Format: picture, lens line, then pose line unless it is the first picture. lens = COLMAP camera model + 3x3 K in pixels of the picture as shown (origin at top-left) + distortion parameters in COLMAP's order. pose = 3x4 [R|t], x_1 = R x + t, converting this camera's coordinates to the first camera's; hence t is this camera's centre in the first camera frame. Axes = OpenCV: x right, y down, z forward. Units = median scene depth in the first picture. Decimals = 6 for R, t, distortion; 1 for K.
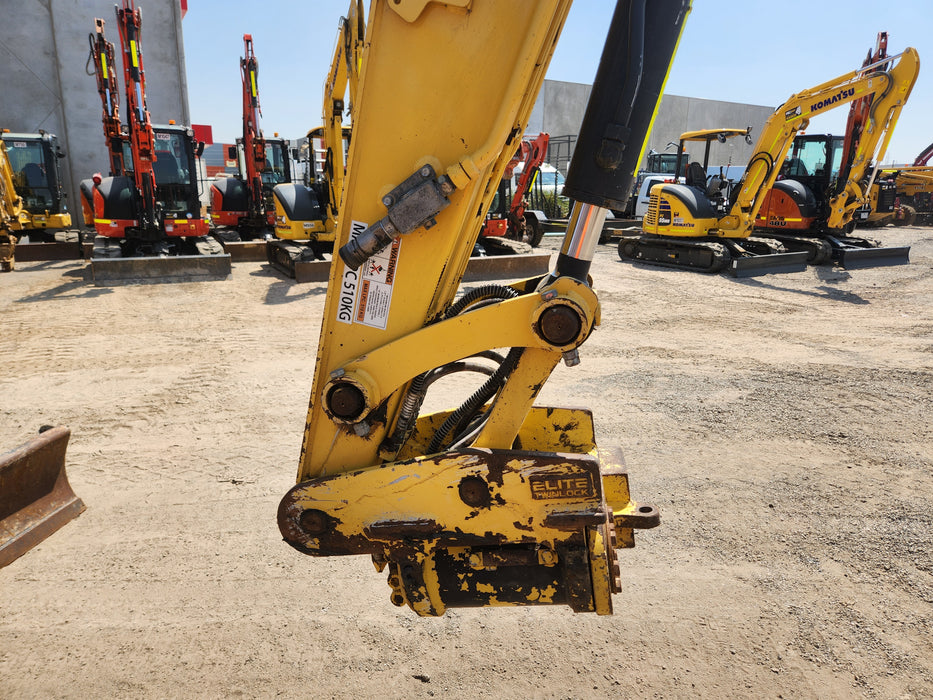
lens RADIAL K [[626.6, 0, 466.5], [0, 626.6, 350.0], [0, 0, 1]] dist [0.069060, -0.058037]
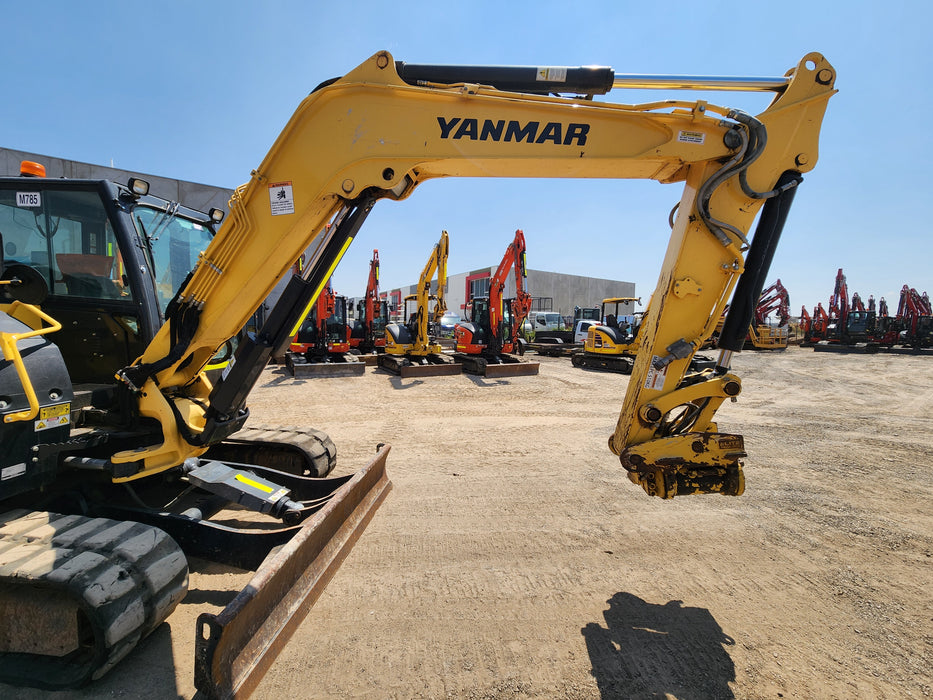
lens RADIAL K [[379.3, 0, 462.0], [0, 379.3, 350.3], [0, 0, 1]] dist [0.005483, -0.003992]
pose [[0.999905, 0.006726, 0.011997, -0.106167], [-0.004447, 0.983517, -0.180760, 0.010506], [-0.013015, 0.180690, 0.983454, -0.076369]]
